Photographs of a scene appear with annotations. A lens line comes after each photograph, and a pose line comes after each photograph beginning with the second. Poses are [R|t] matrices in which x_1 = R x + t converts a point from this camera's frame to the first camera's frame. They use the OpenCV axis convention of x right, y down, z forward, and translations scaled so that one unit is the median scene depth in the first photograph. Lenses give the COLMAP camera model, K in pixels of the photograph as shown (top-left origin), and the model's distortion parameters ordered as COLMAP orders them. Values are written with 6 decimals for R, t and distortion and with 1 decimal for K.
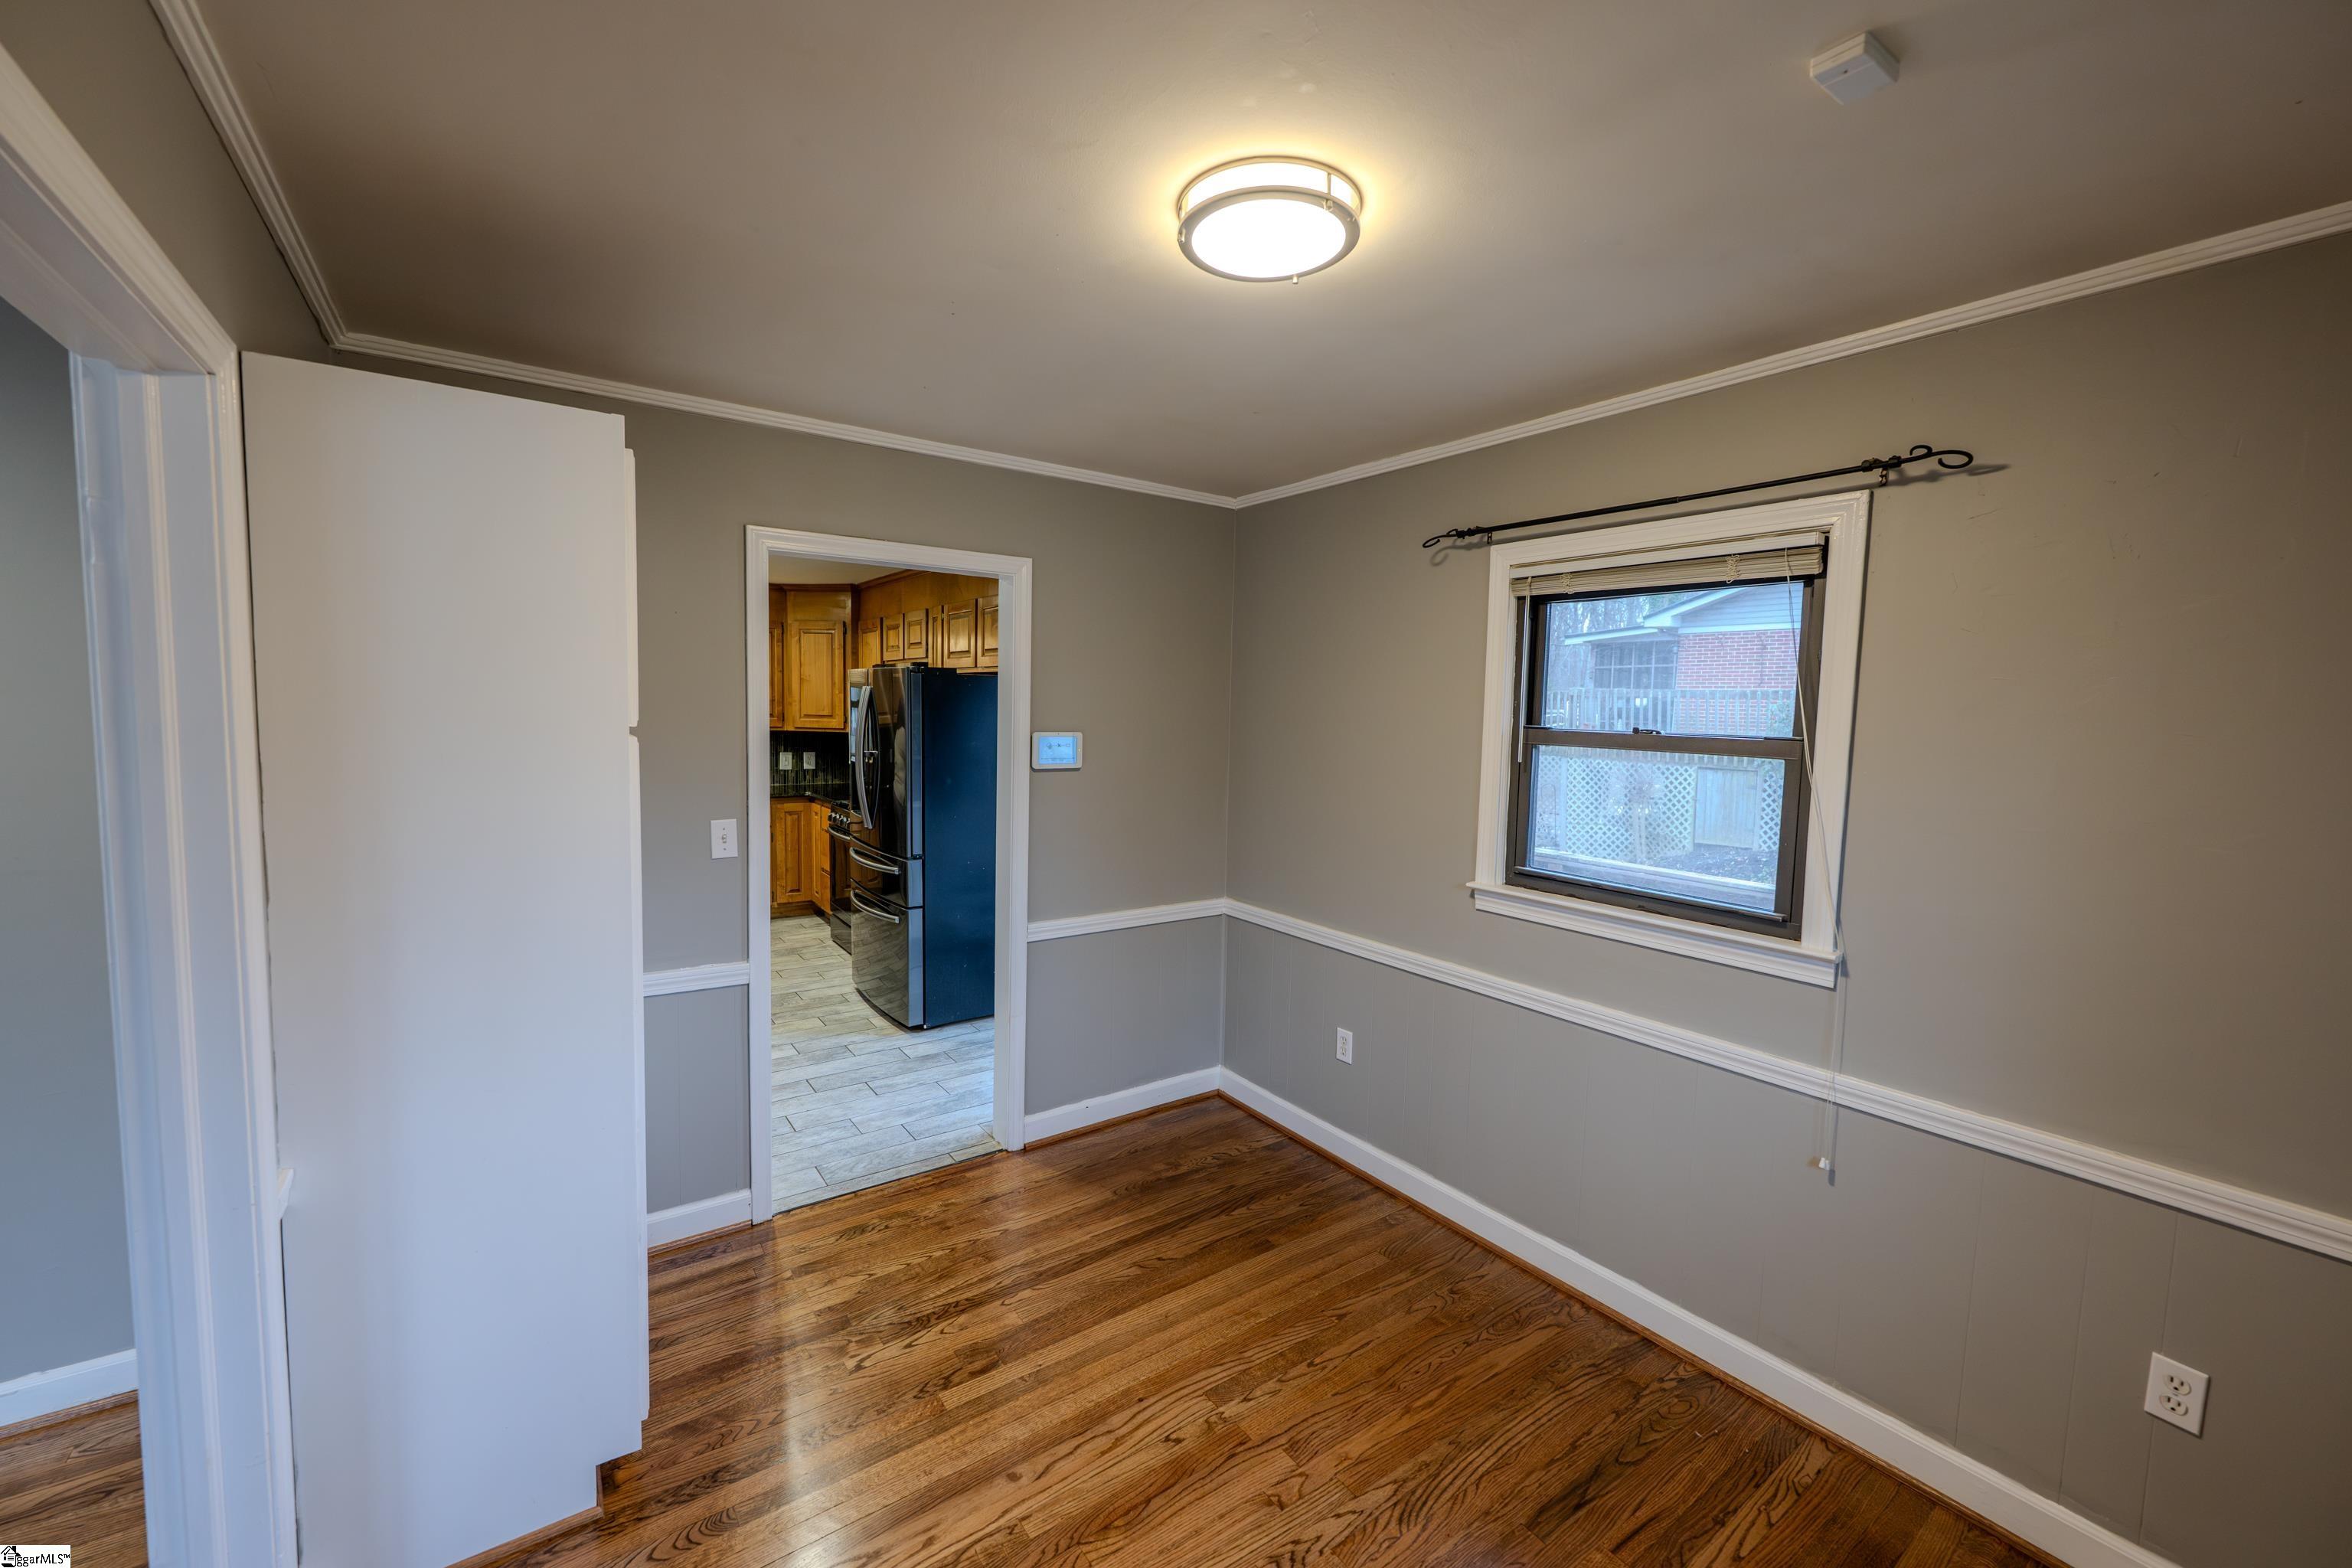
lens RADIAL K [[933.4, 0, 1168.8], [0, 933.4, 771.7], [0, 0, 1]] dist [-0.000917, -0.000049]
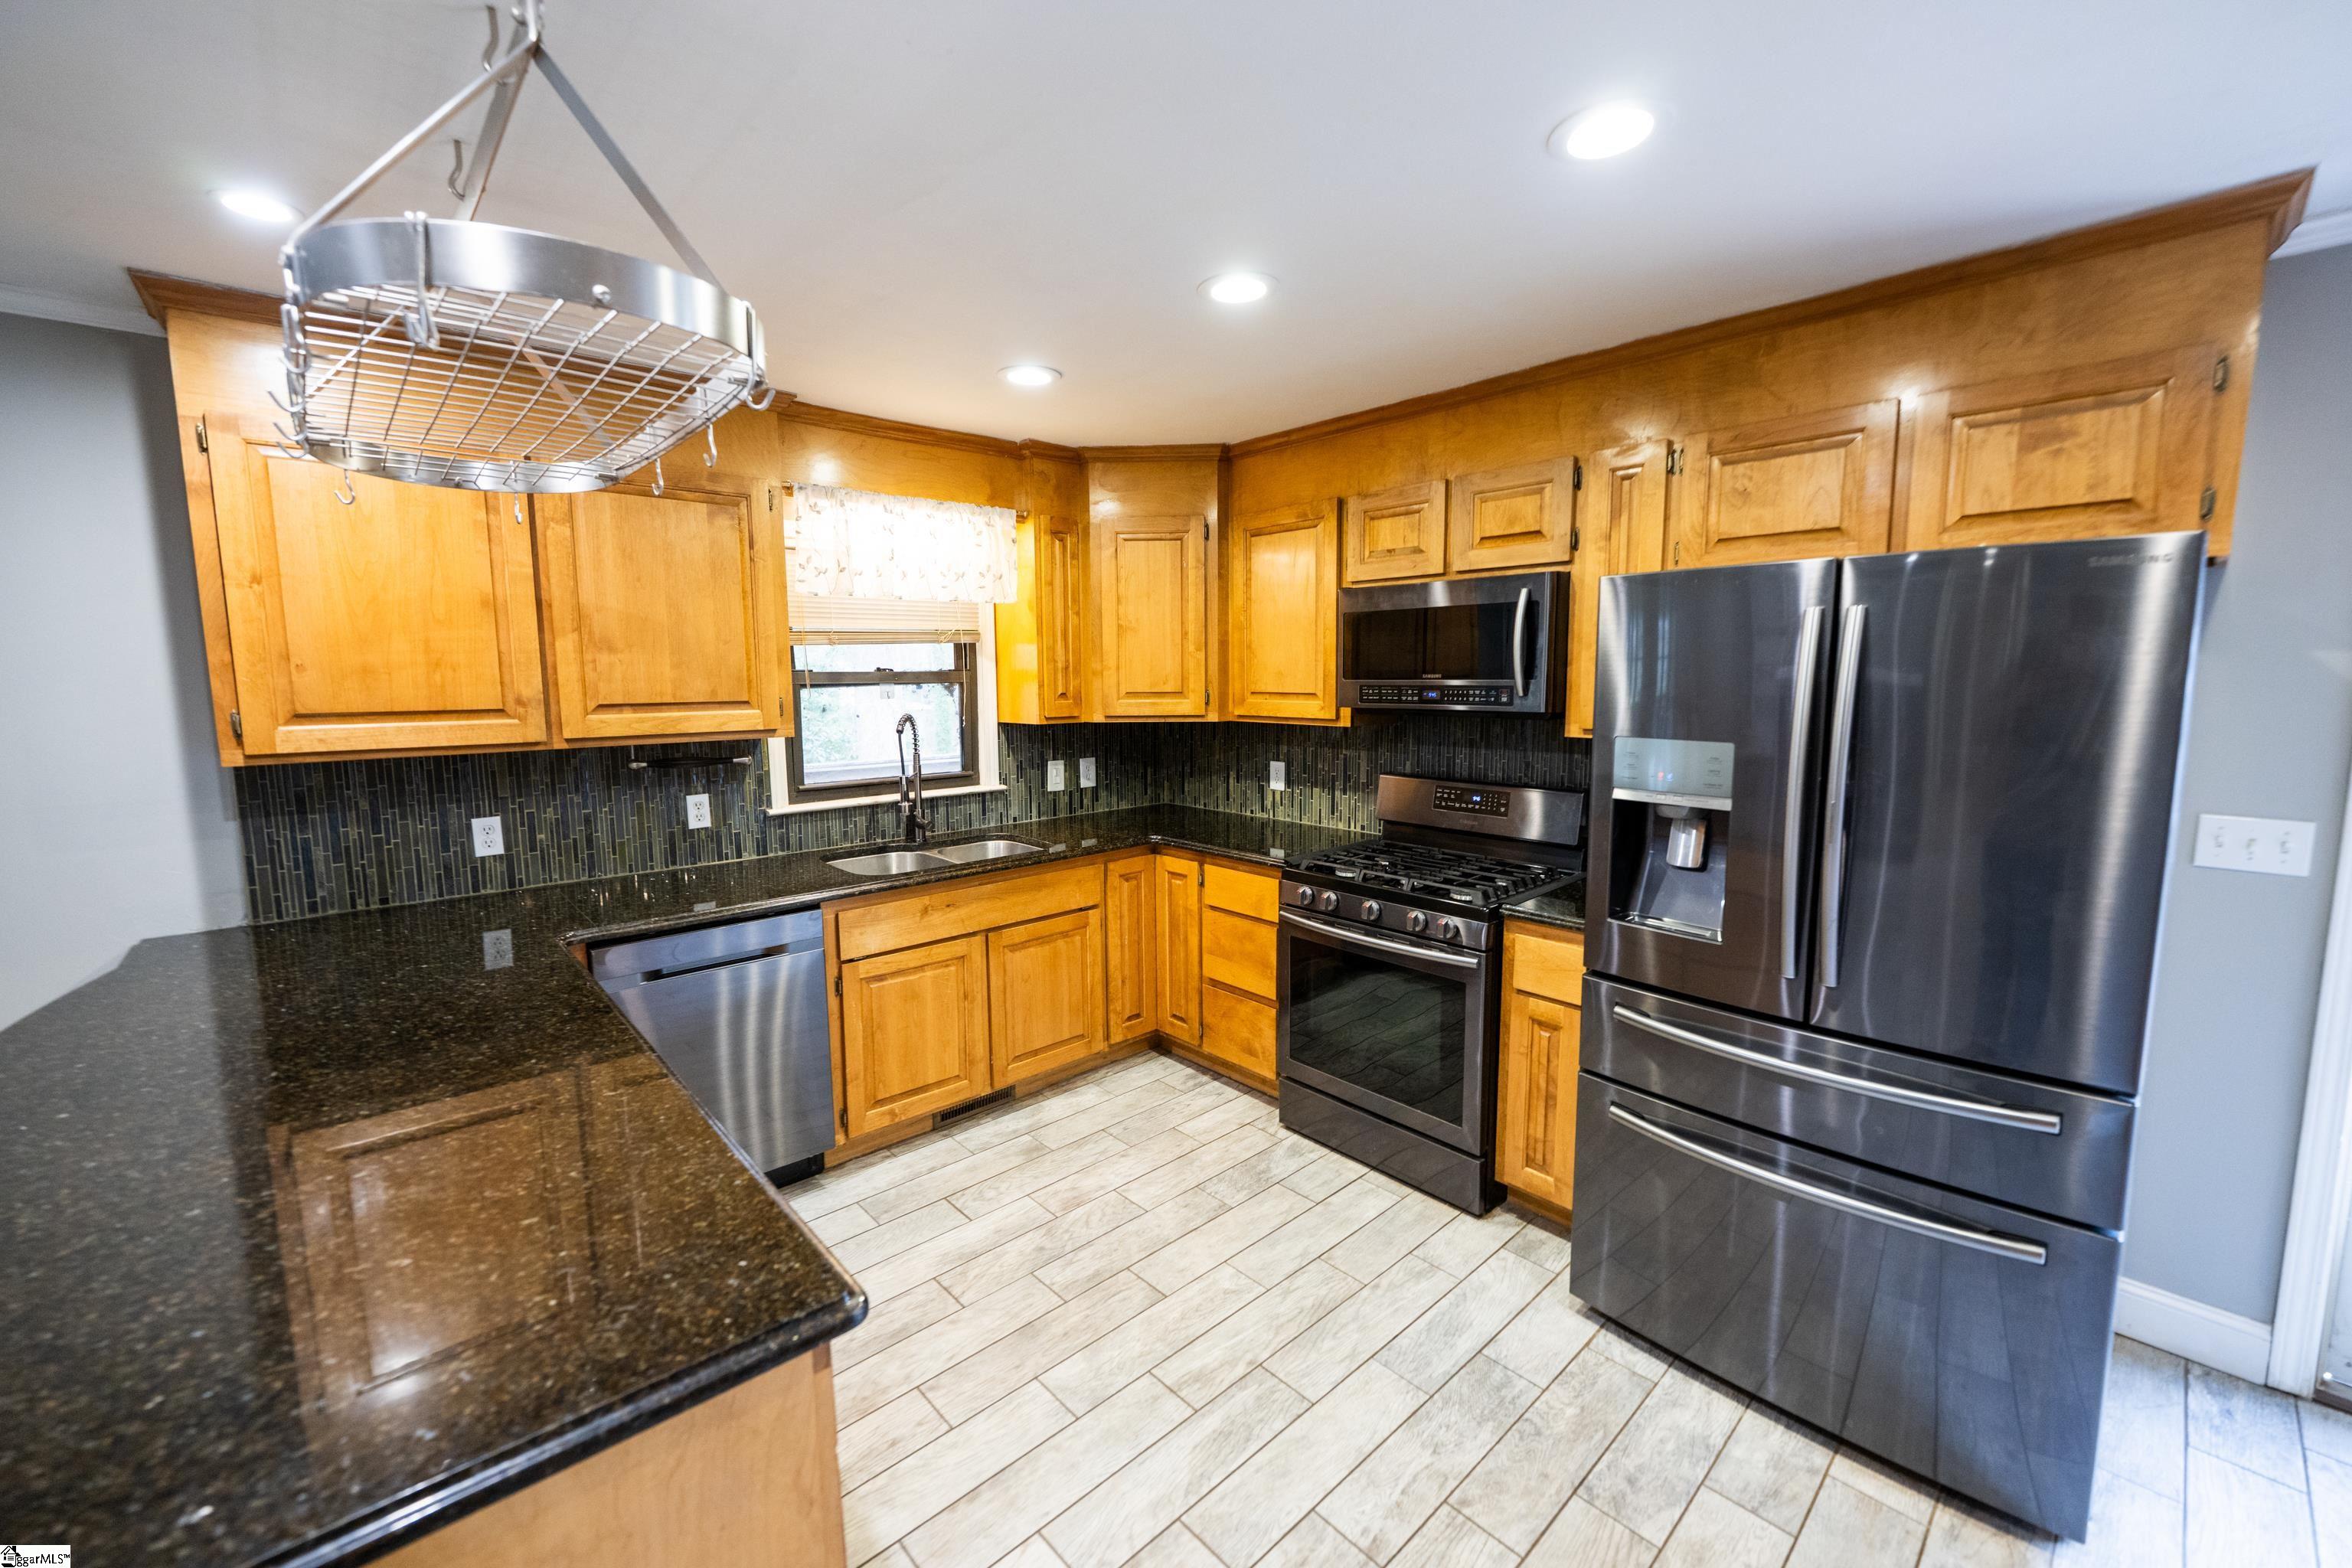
lens RADIAL K [[933.4, 0, 1168.9], [0, 933.4, 777.5], [0, 0, 1]] dist [-0.000917, -0.000049]
pose [[0.993202, -0.053316, 0.103476, -0.426974], [0.048249, 0.997539, 0.050873, -0.038367], [-0.105934, -0.045534, 0.993330, 0.458184]]
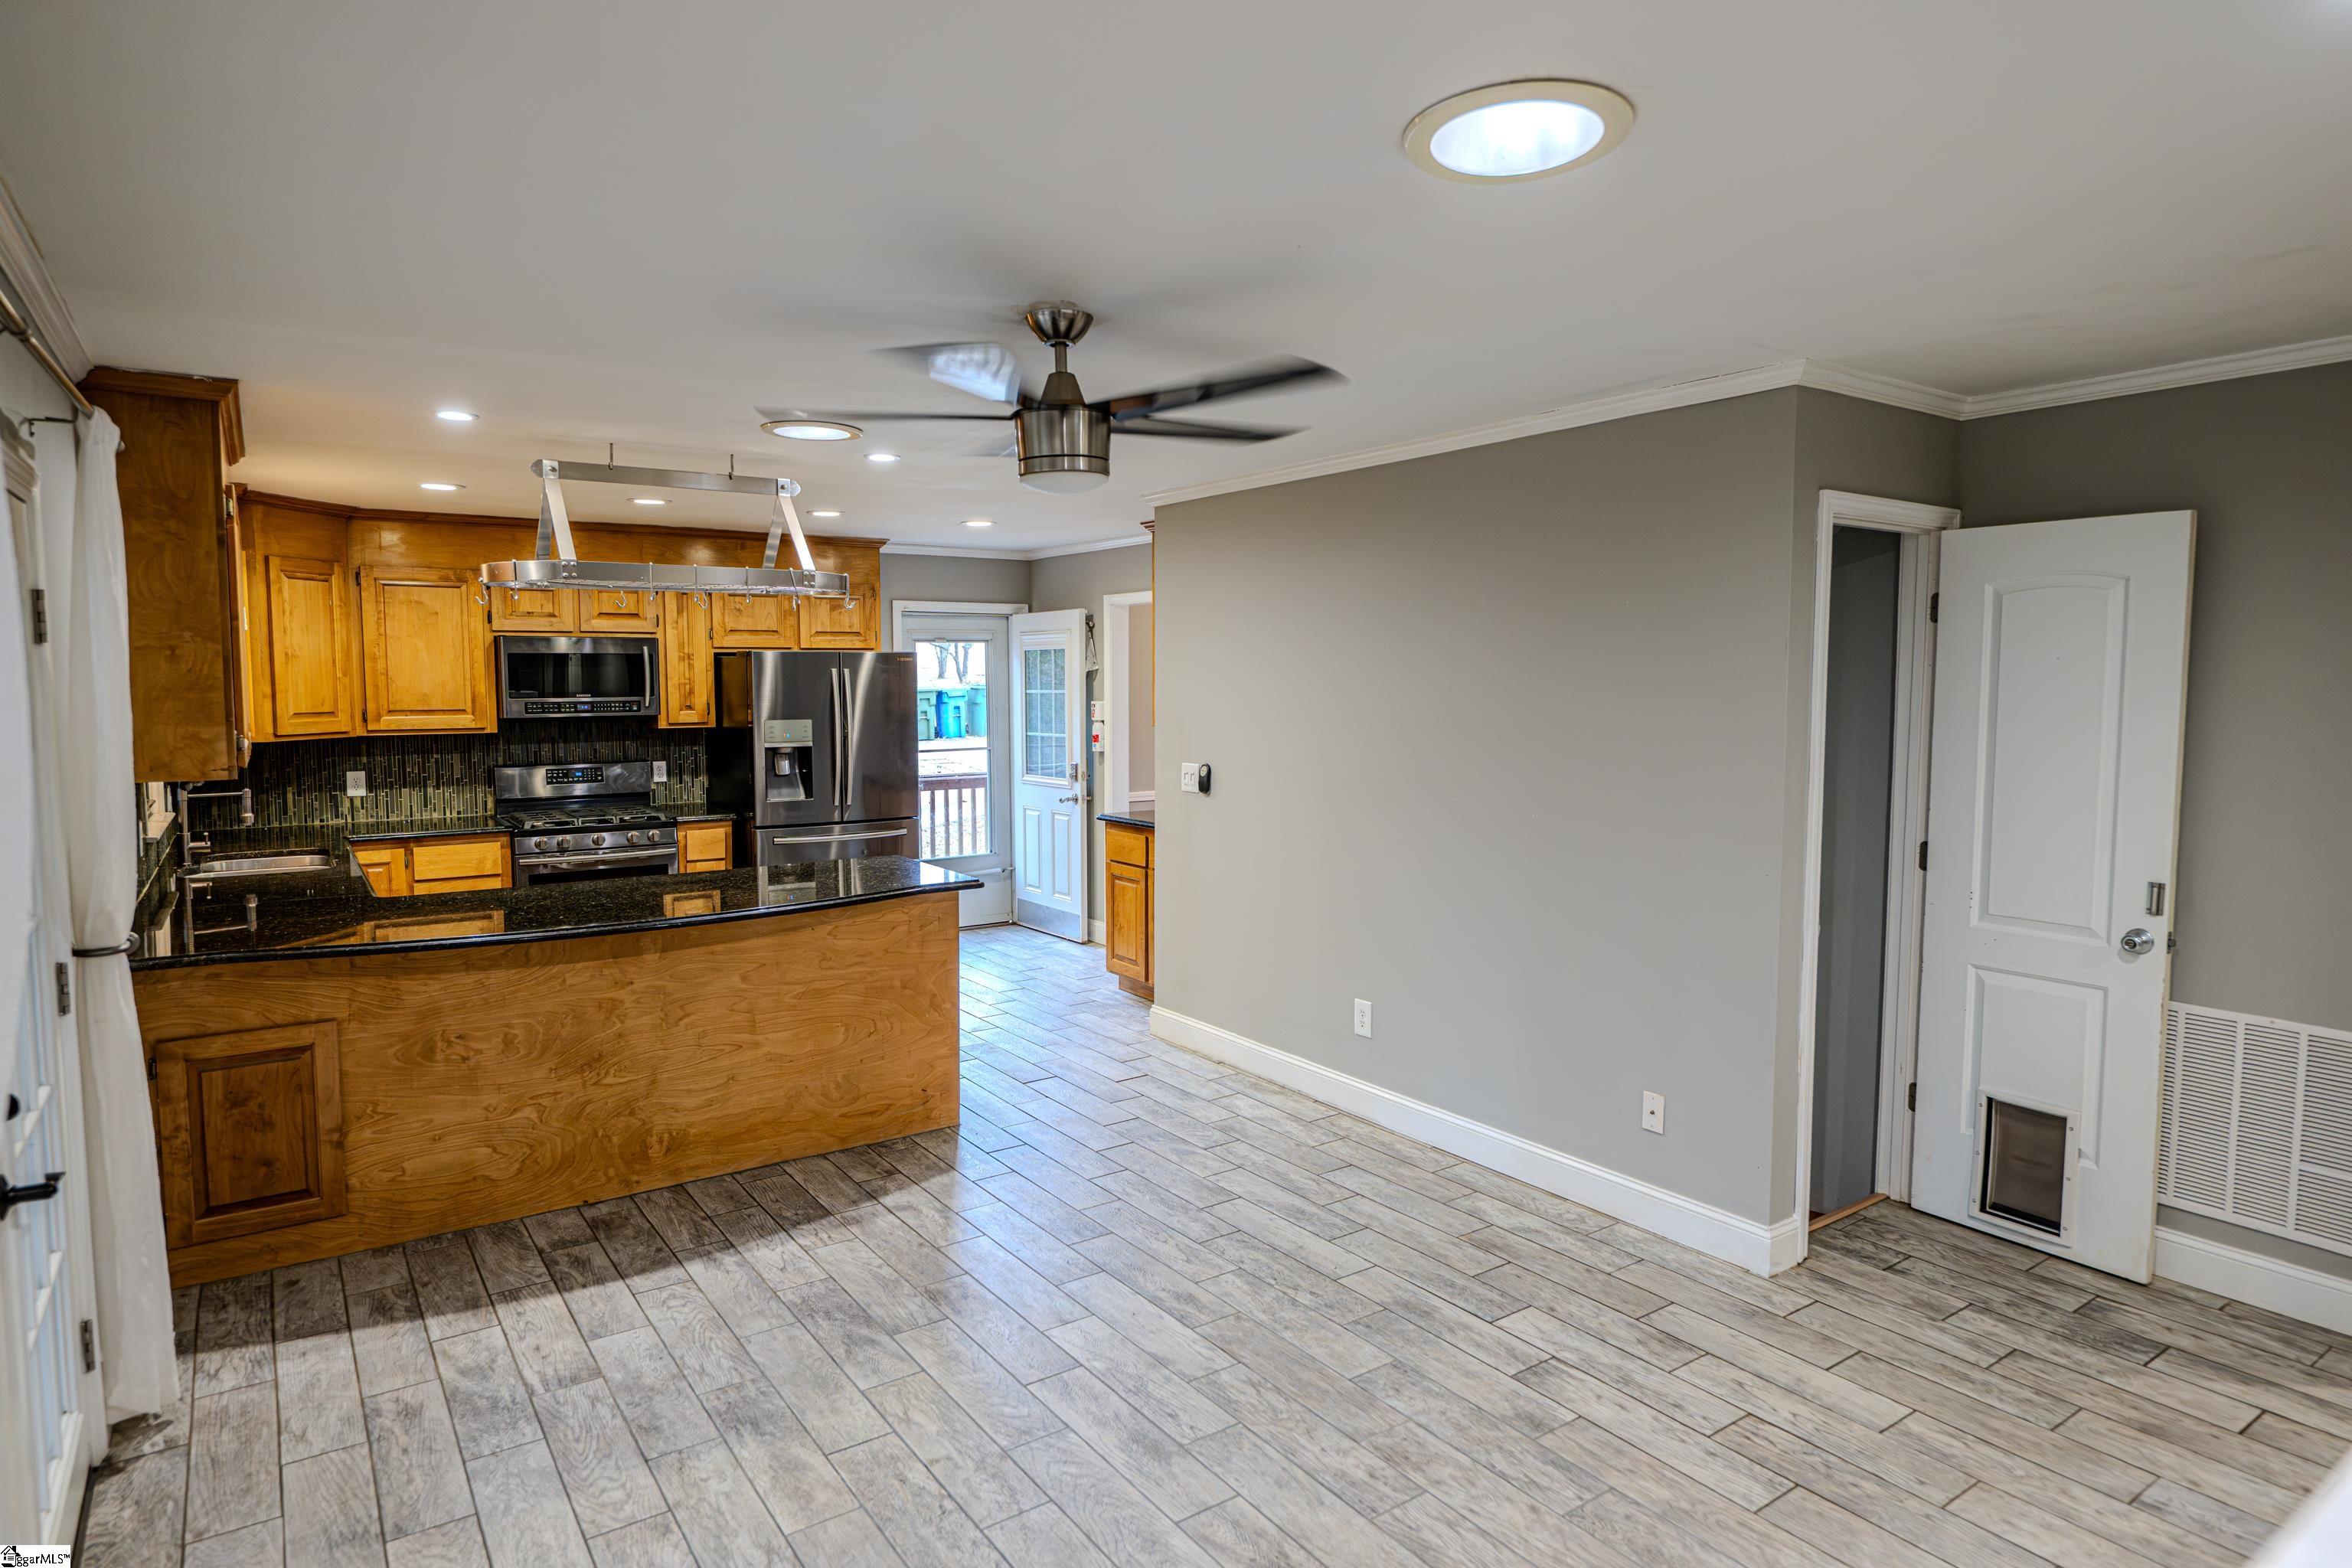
lens RADIAL K [[1323.9, 0, 1171.6], [0, 1323.9, 781.8], [0, 0, 1]] dist [-0.000796, -0.000056]
pose [[0.016116, -0.109706, 0.993833, -1.240632], [0.071947, 0.991513, 0.108283, -0.069150], [-0.997278, 0.069758, 0.023873, 0.420477]]
